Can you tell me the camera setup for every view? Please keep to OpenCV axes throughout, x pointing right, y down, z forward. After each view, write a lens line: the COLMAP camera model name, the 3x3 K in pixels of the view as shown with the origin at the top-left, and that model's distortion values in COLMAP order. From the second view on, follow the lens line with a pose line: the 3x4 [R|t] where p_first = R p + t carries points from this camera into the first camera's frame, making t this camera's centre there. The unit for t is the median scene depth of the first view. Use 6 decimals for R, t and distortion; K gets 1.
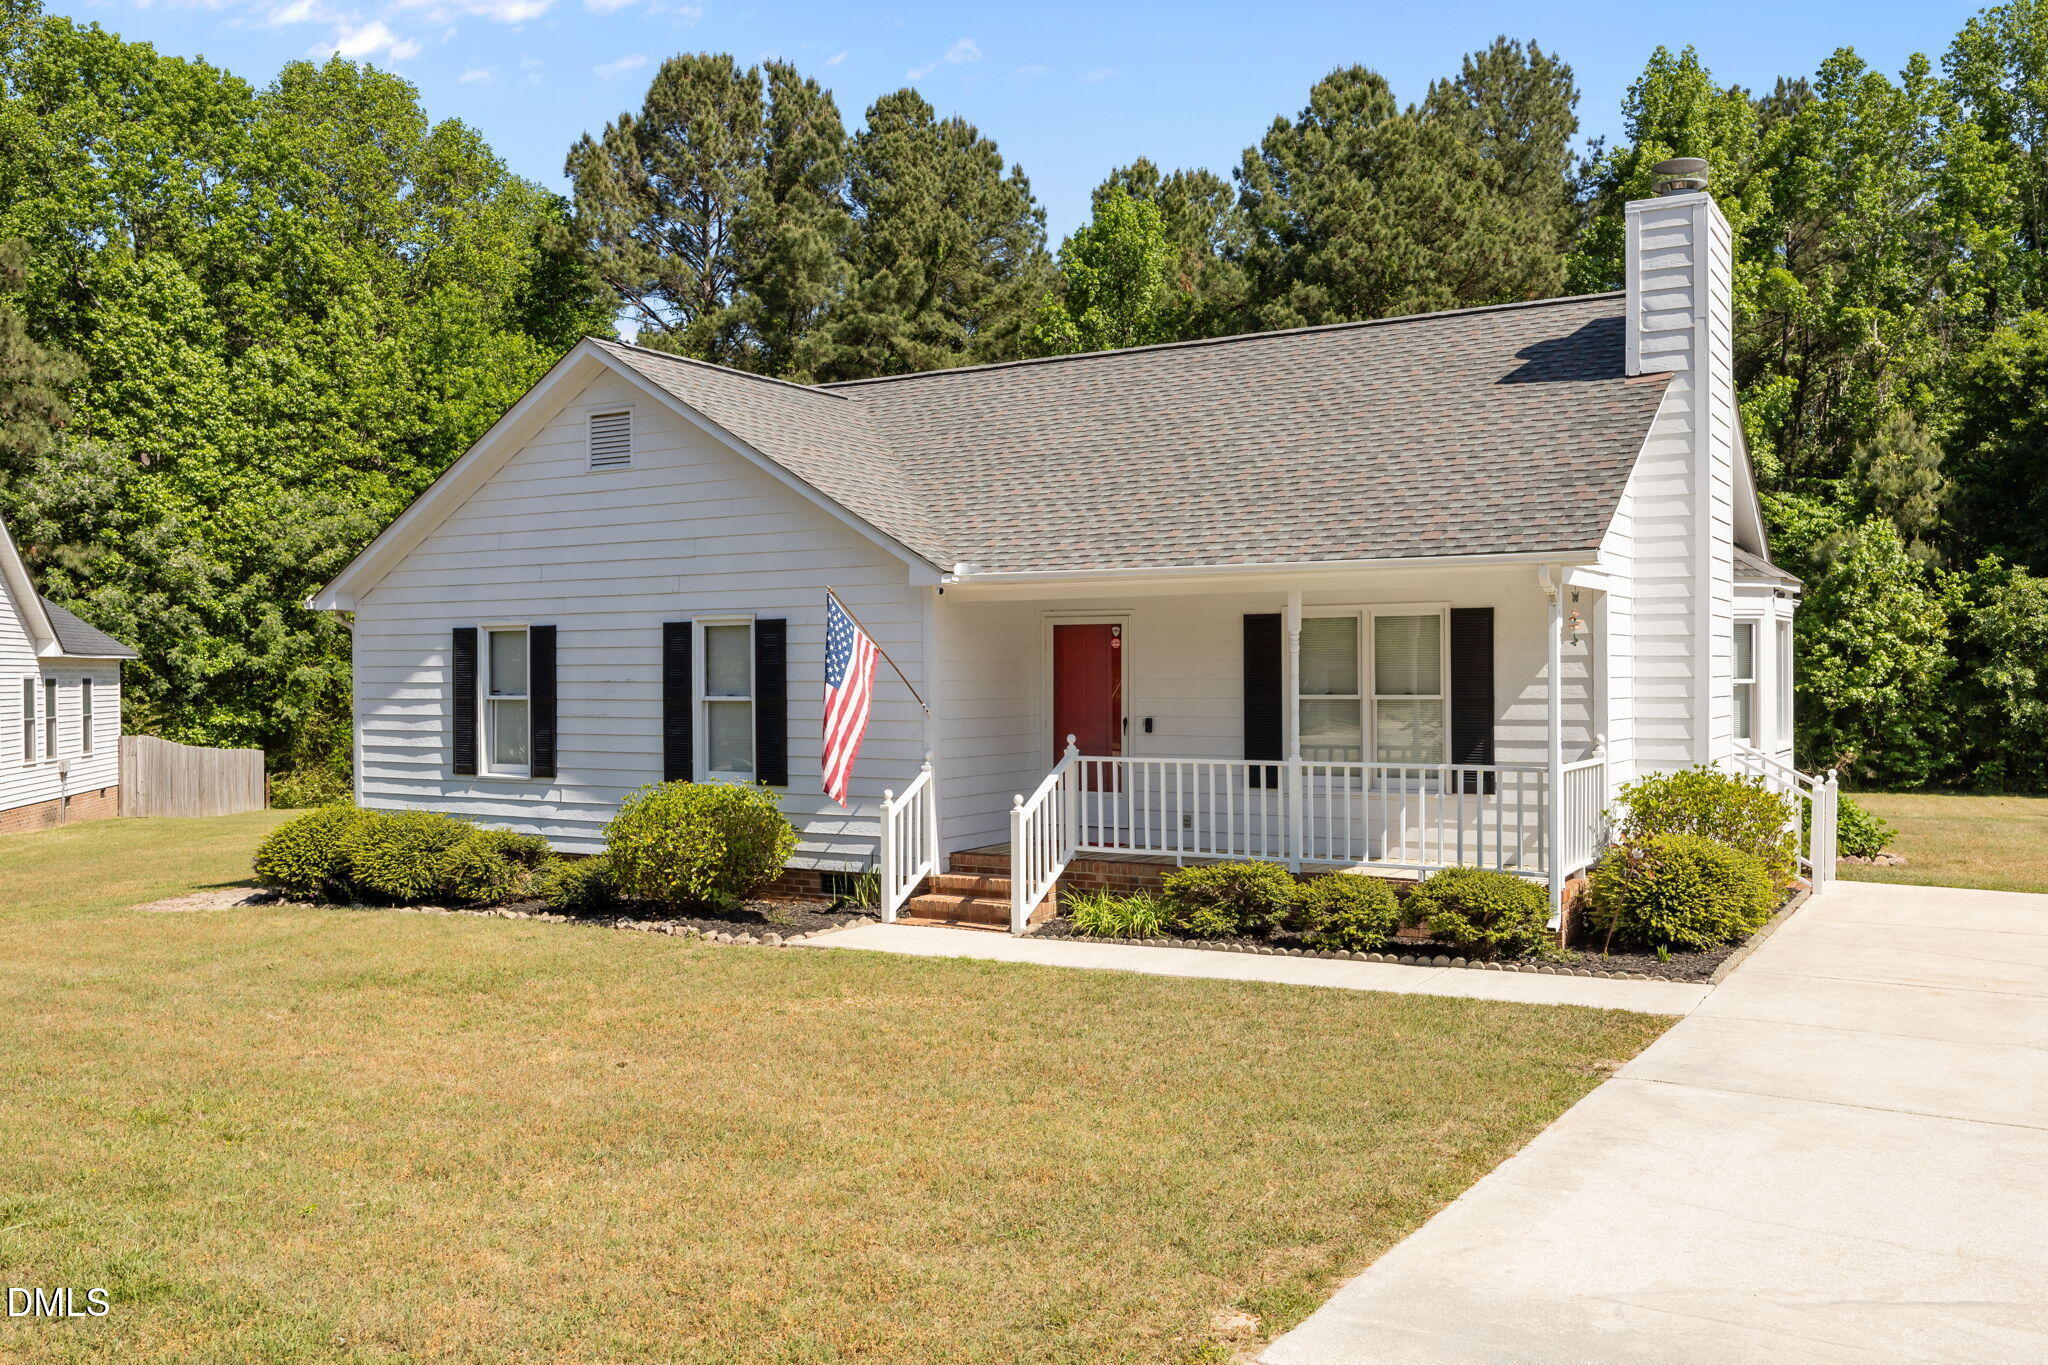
lens RADIAL K [[1739.8, 0, 1066.7], [0, 1739.8, 736.3], [0, 0, 1]] dist [-0.021113, 0.022279]
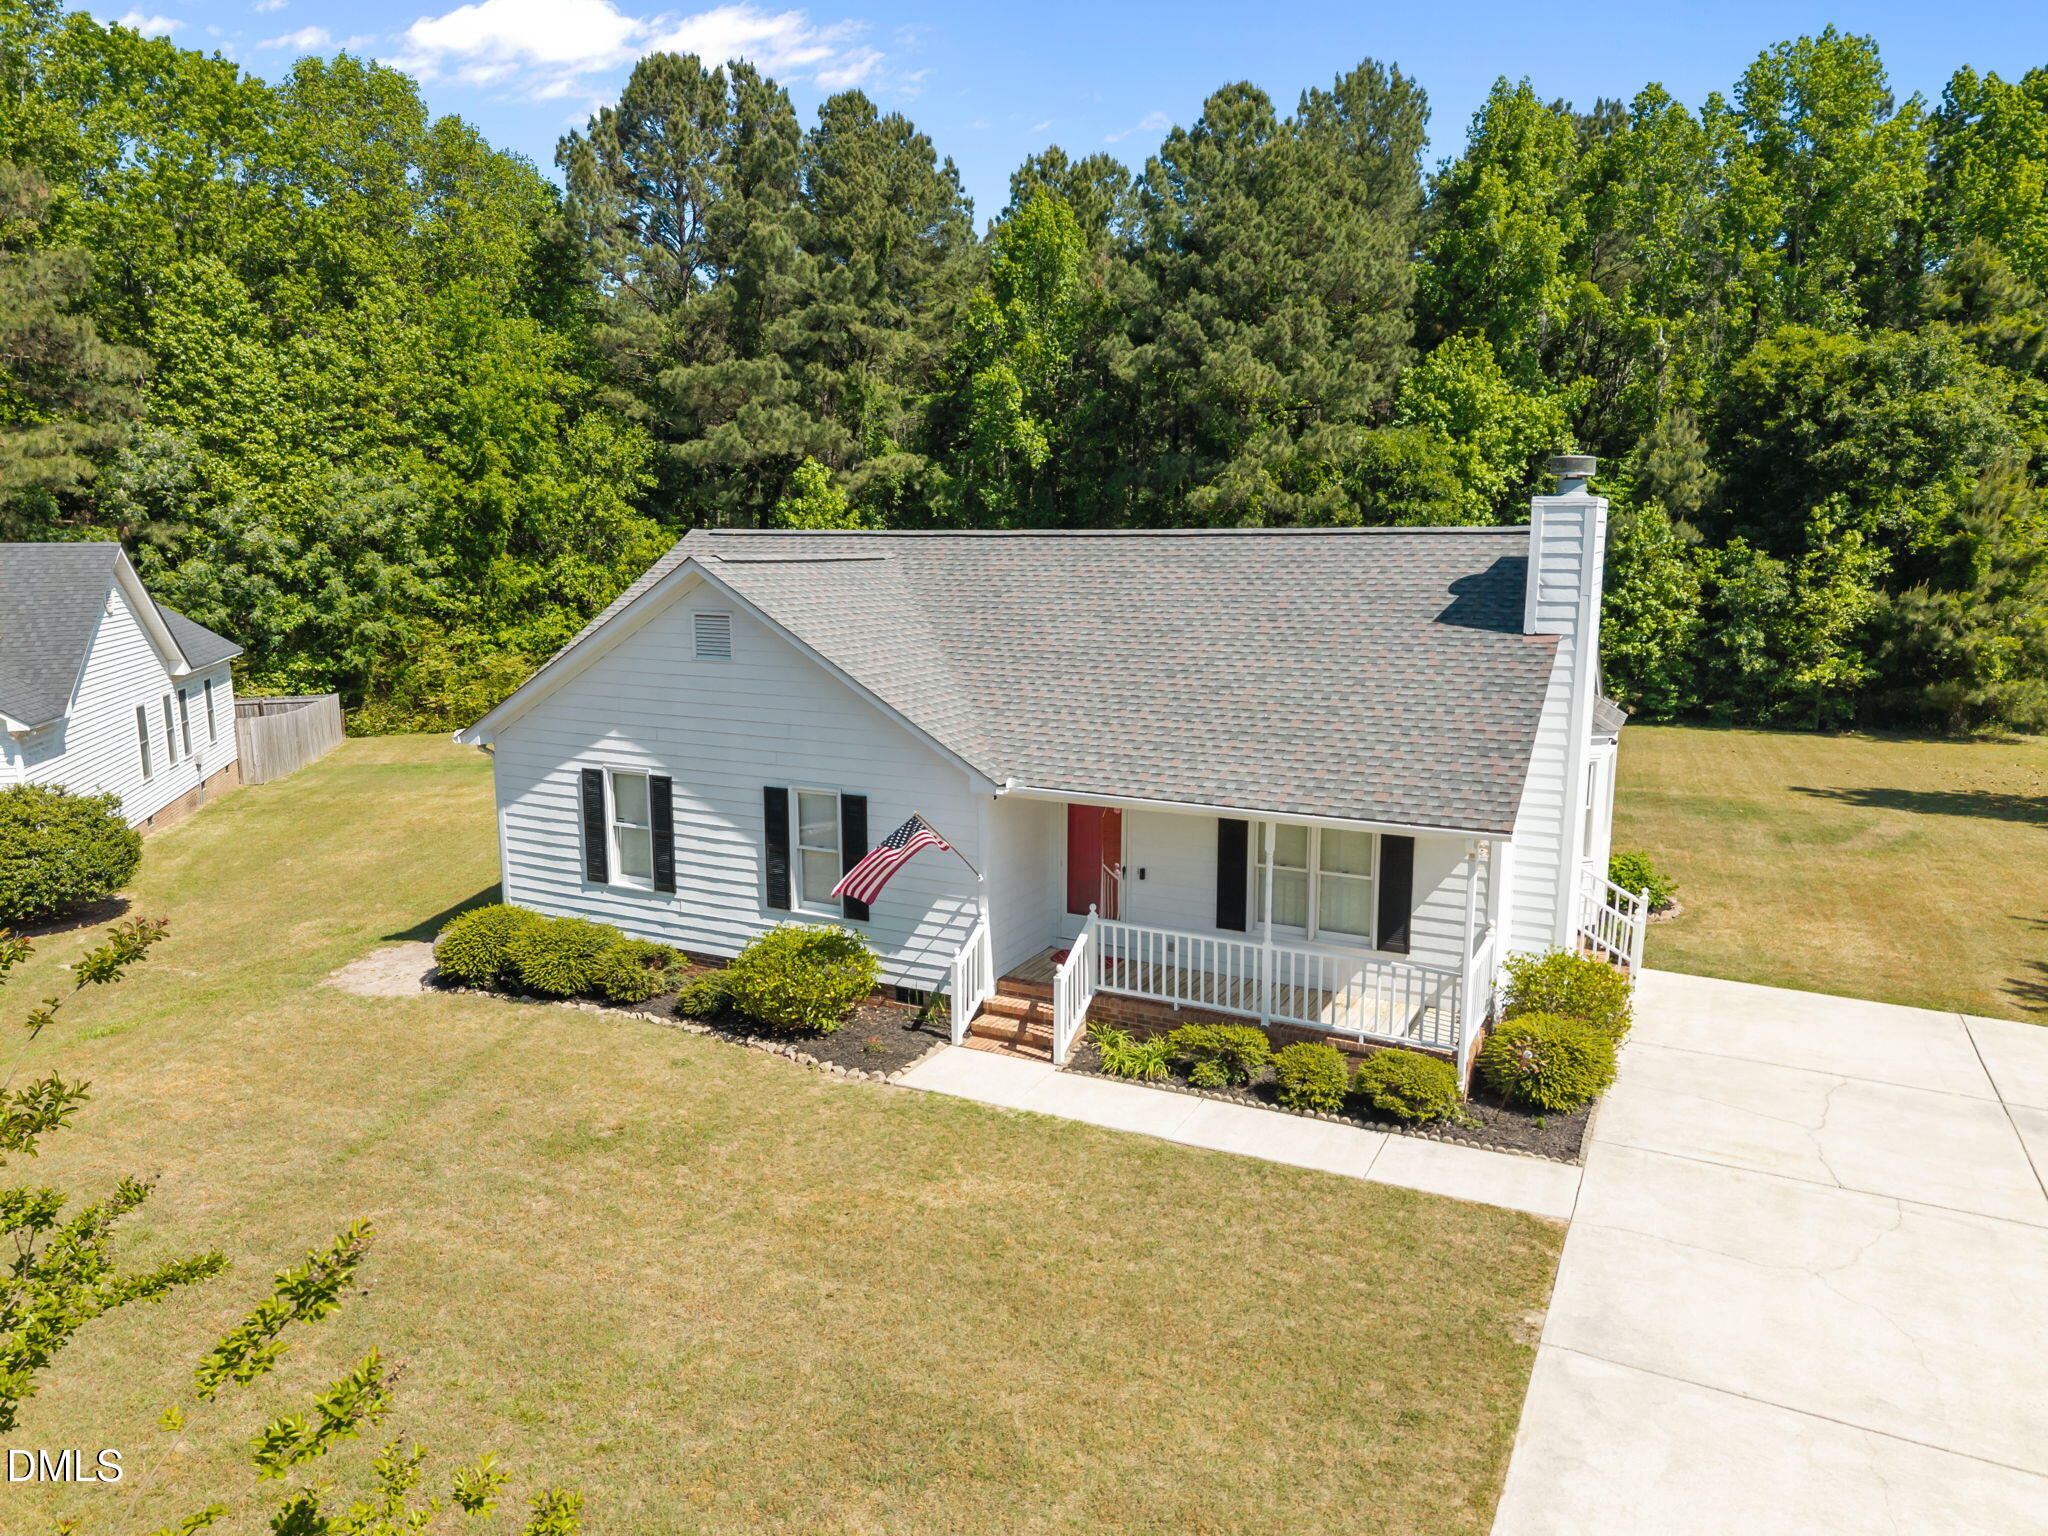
lens RADIAL K [[1406.6, 0, 1053.3], [0, 1406.6, 827.3], [0, 0, 1]] dist [0.013014, -0.013388]
pose [[0.998062, -0.006005, 0.061942, -0.027347], [-0.004874, 0.984732, 0.174011, -0.071323], [-0.062041, -0.173976, 0.982794, -0.011268]]
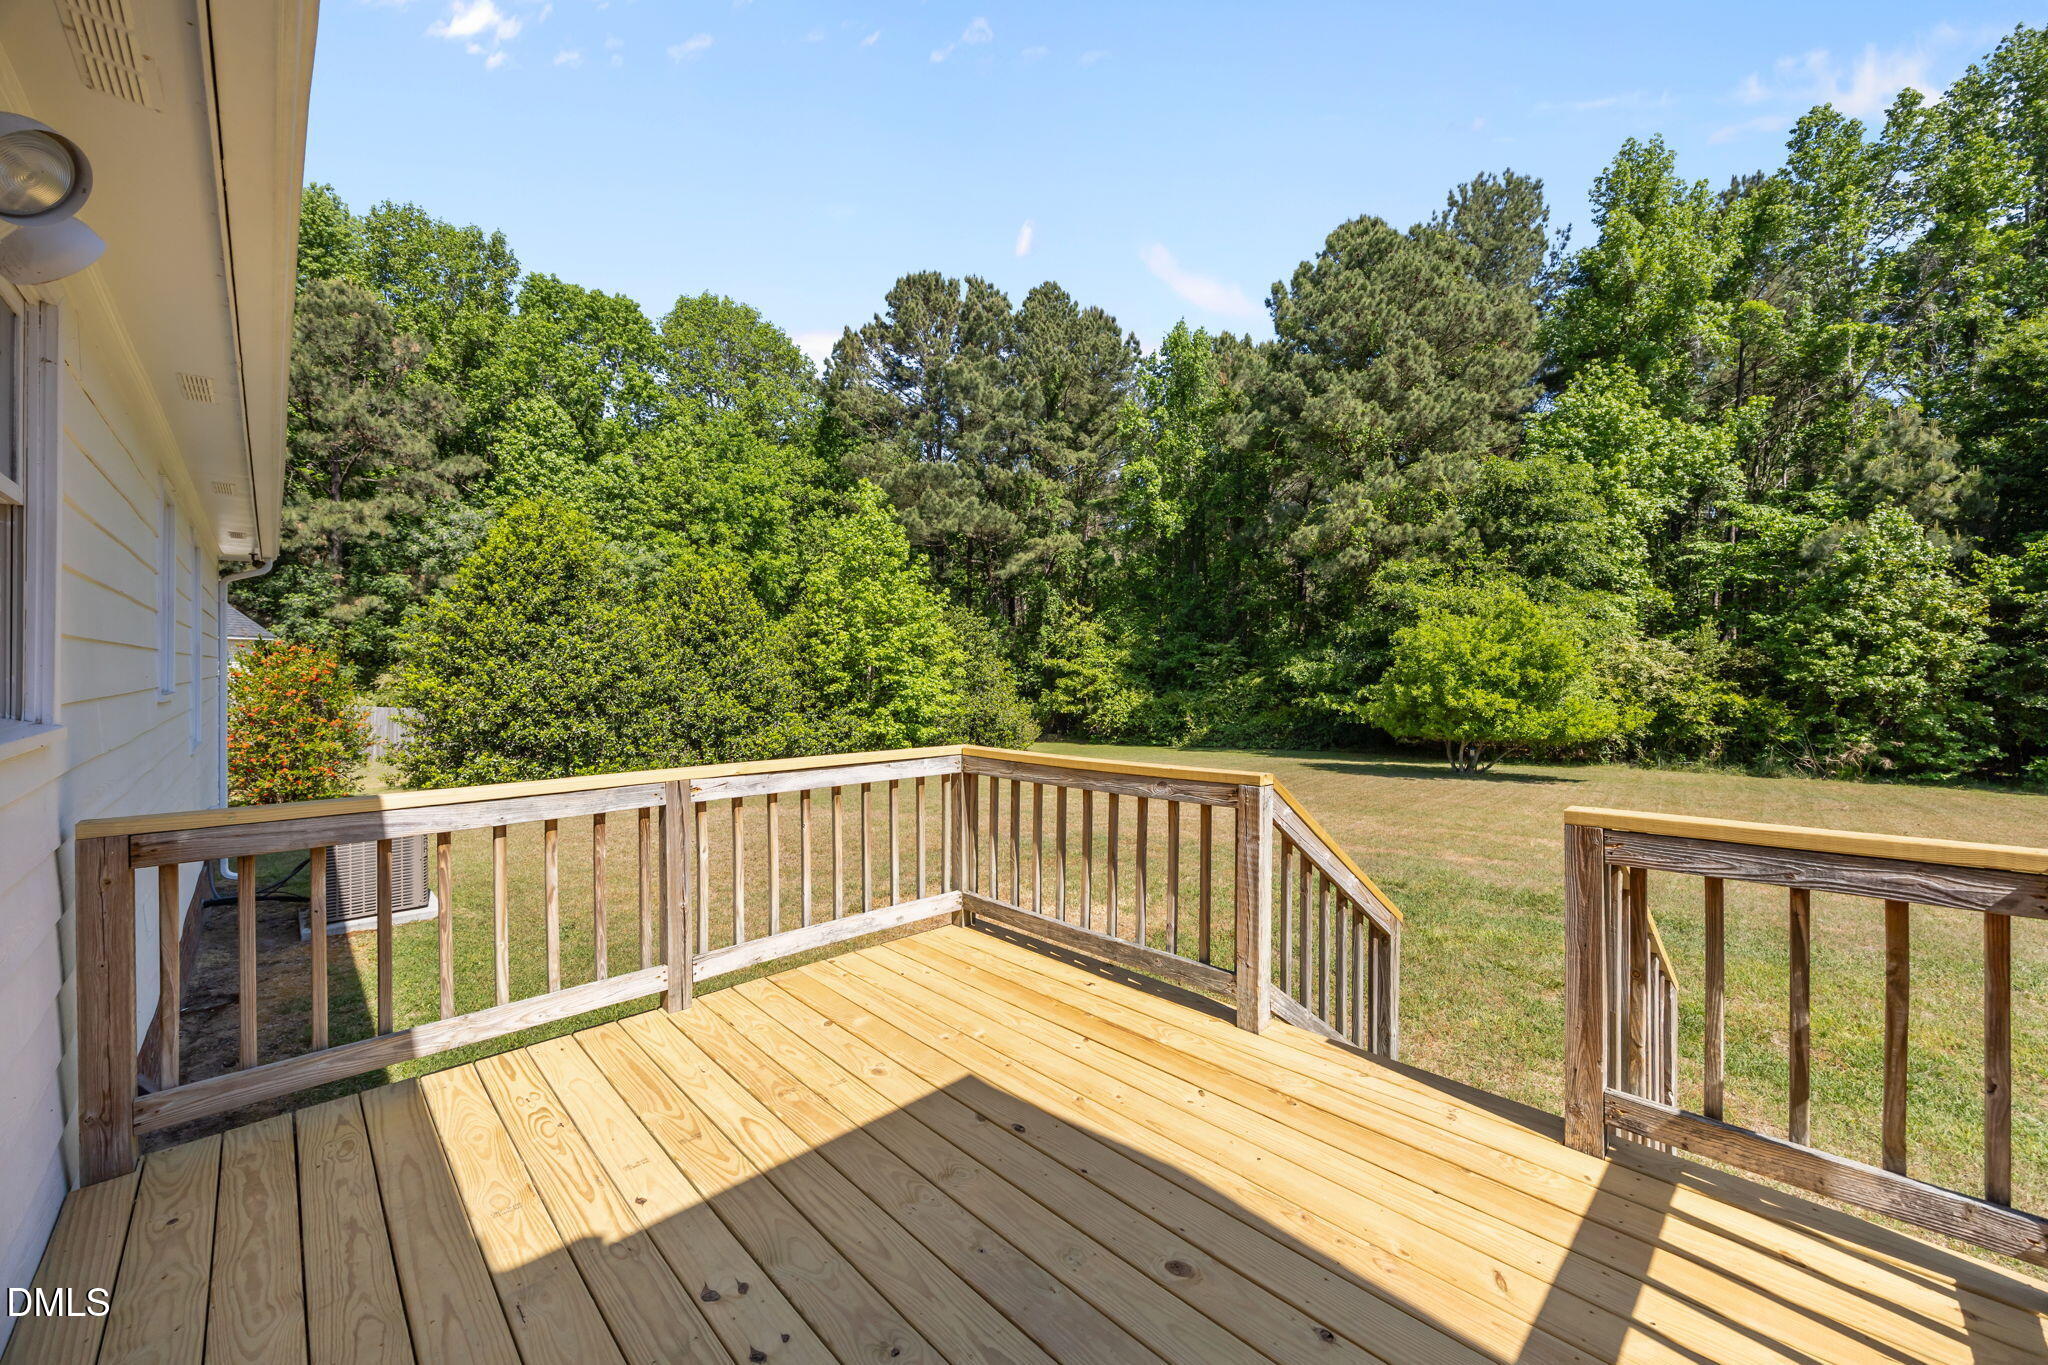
lens RADIAL K [[778.8, 0, 1044.9], [0, 778.8, 683.0], [0, 0, 1]] dist [-0.006950, 0.000516]
pose [[0.960873, 0.011554, -0.276748, 0.124940], [-0.016257, 0.999760, -0.014707, -0.010058], [0.276512, 0.018631, 0.960830, 0.440609]]
